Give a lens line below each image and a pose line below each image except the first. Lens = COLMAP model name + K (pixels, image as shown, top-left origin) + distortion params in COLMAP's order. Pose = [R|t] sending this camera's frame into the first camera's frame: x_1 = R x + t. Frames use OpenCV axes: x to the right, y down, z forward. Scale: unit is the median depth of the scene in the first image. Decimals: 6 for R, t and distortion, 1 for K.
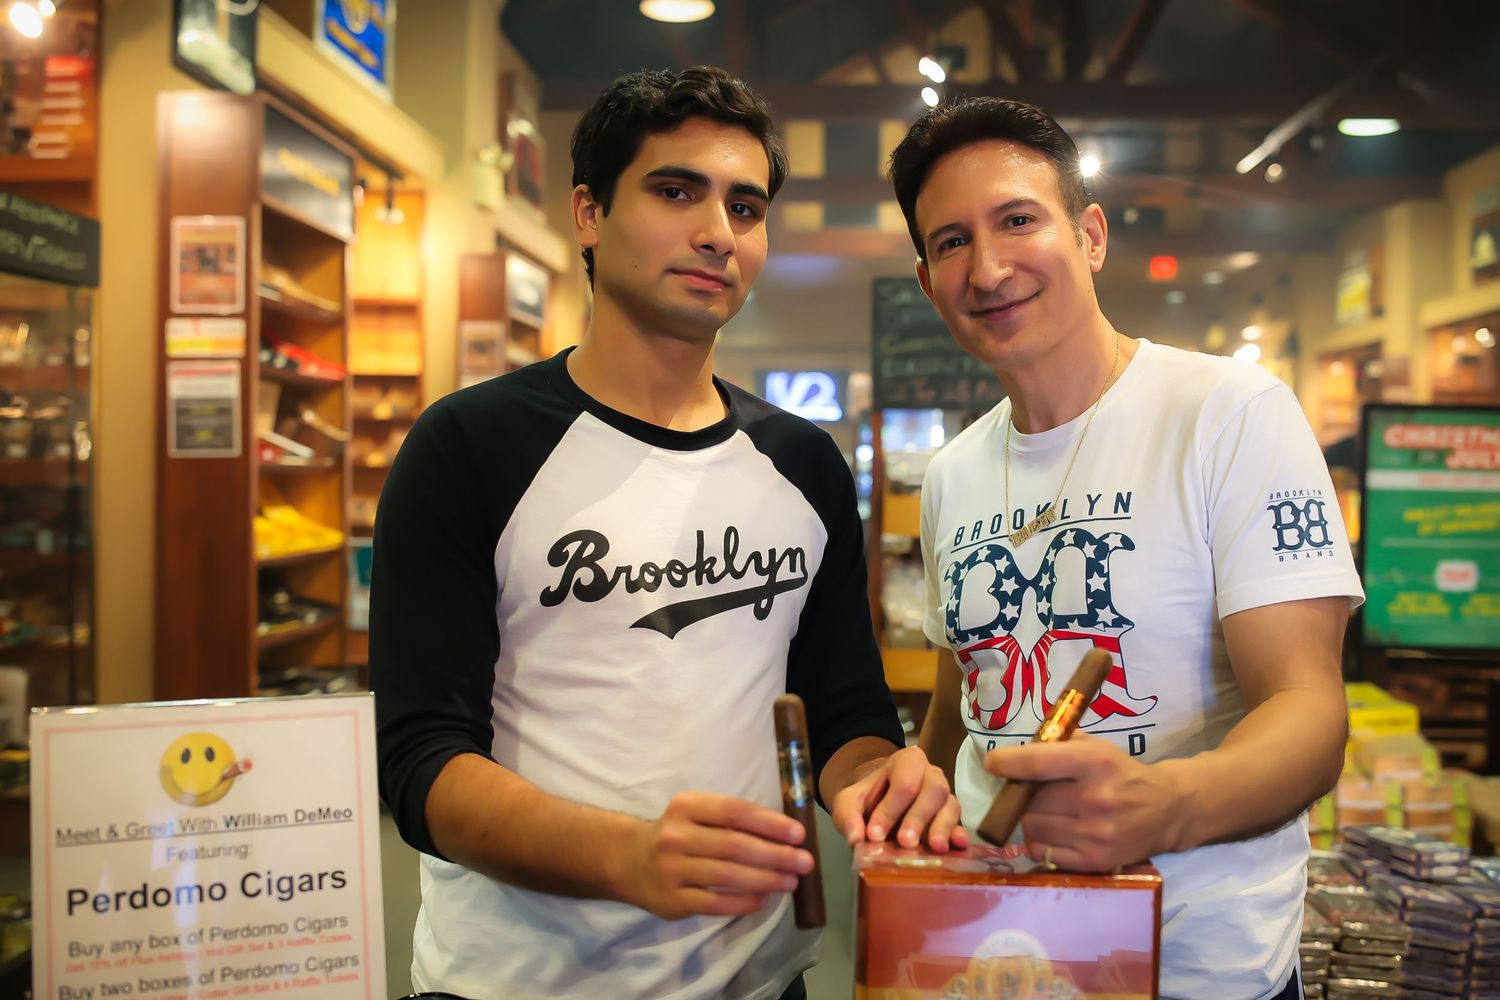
lens RADIAL K [[1519.8, 0, 750.3], [0, 1519.8, 505.7], [0, 0, 1]] dist [-0.040984, 0.000000]
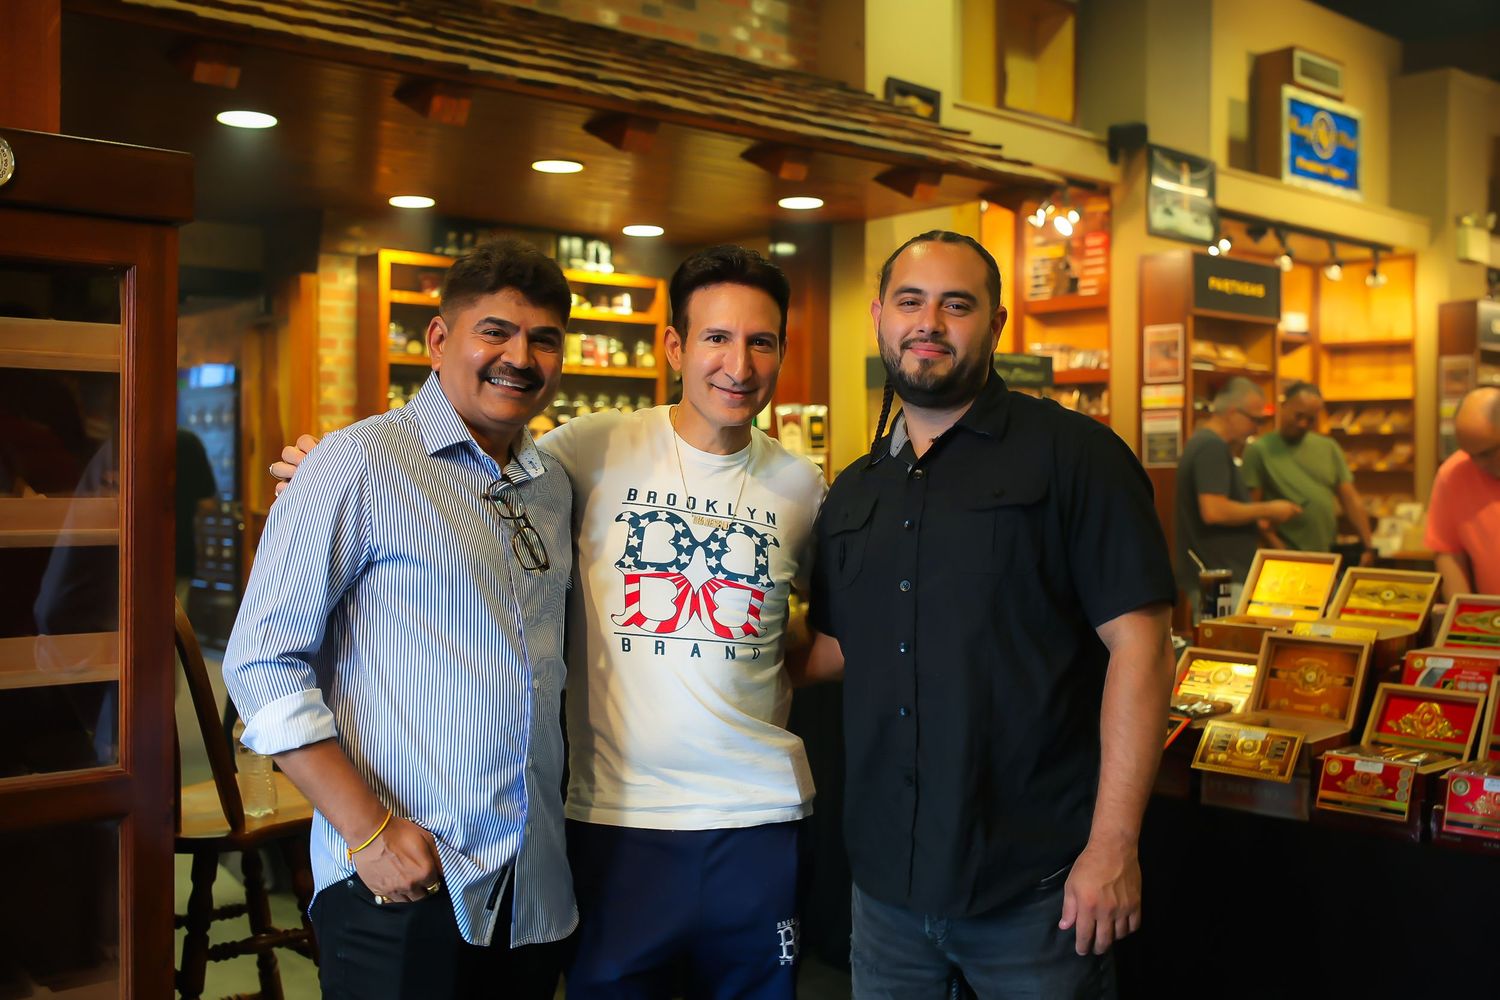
lens RADIAL K [[1519.8, 0, 752.8], [0, 1519.8, 502.7], [0, 0, 1]] dist [-0.040984, 0.000000]
pose [[0.710099, 0.002392, -0.704098, 0.570464], [-0.006518, 0.999974, -0.003177, 0.017367], [0.704072, 0.006845, 0.710096, -0.588702]]
